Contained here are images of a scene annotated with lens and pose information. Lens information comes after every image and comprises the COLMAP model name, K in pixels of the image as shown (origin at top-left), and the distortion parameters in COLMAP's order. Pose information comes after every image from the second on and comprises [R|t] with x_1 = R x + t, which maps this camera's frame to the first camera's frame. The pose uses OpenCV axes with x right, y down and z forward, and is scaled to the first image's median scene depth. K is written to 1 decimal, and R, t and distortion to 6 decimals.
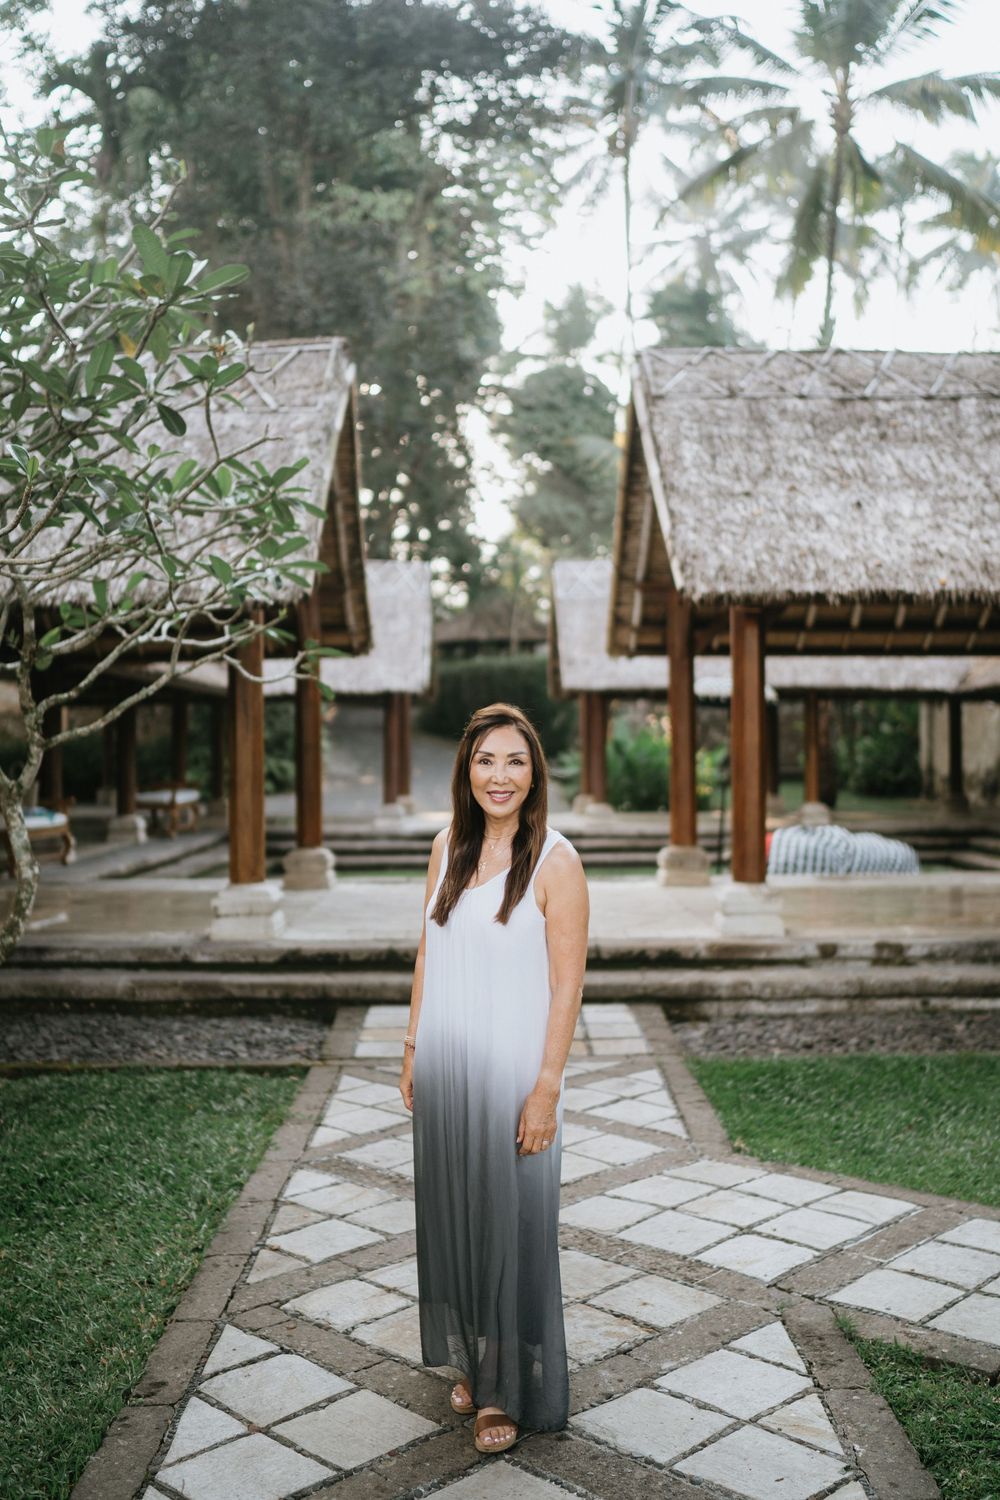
lens RADIAL K [[1461.4, 0, 500.0], [0, 1461.4, 750.0], [0, 0, 1]] dist [-0.129105, 0.237073]
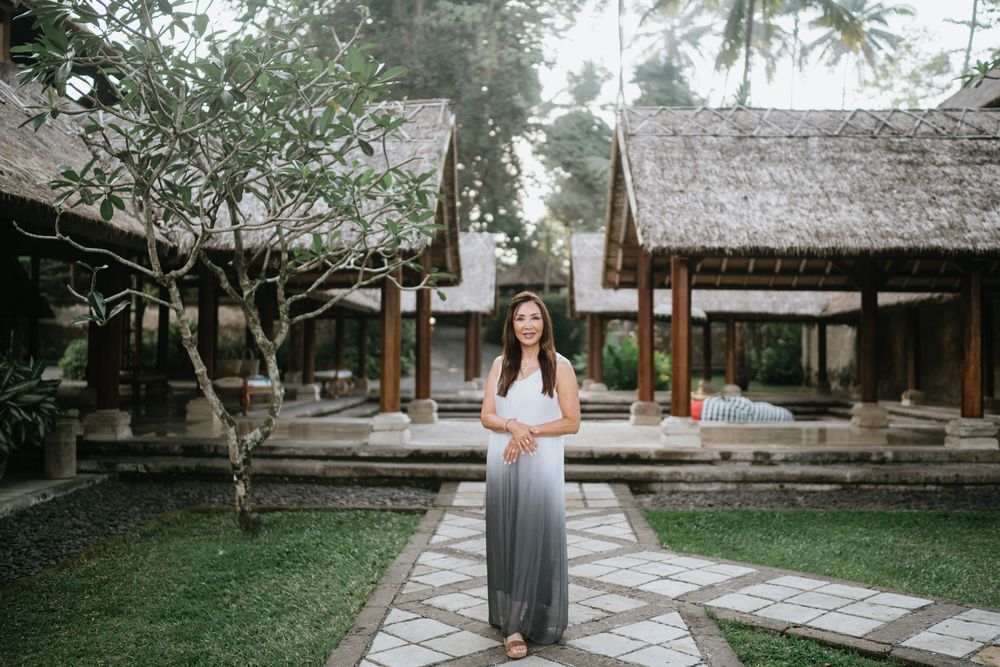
lens RADIAL K [[974.3, 0, 500.0], [0, 974.3, 333.5], [0, 0, 1]] dist [-0.129105, 0.237073]
pose [[0.999189, 0.013856, -0.037811, -0.000234], [-0.015022, 0.999415, -0.030738, 0.029775], [0.037363, 0.031281, 0.998812, -0.146837]]
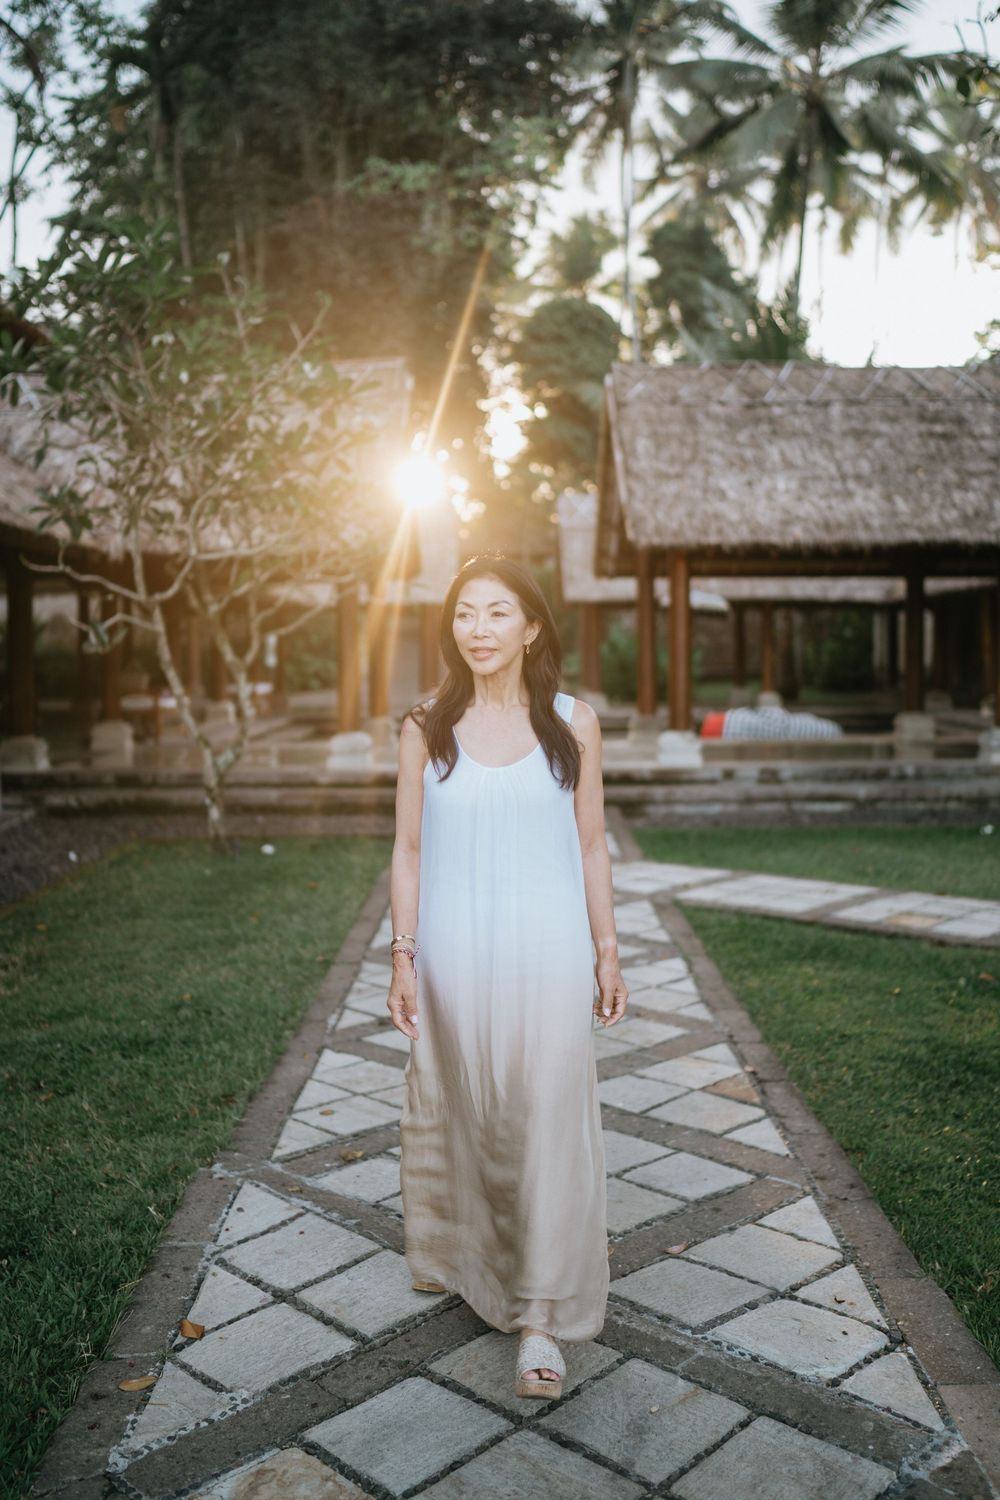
lens RADIAL K [[1577.2, 0, 500.0], [0, 1577.2, 750.0], [0, 0, 1]] dist [-0.032246, -0.009170]
pose [[0.999971, -0.002577, -0.007103, -0.005010], [0.002970, 0.998432, 0.055902, 0.016548], [0.006948, -0.055921, 0.998411, -0.618710]]
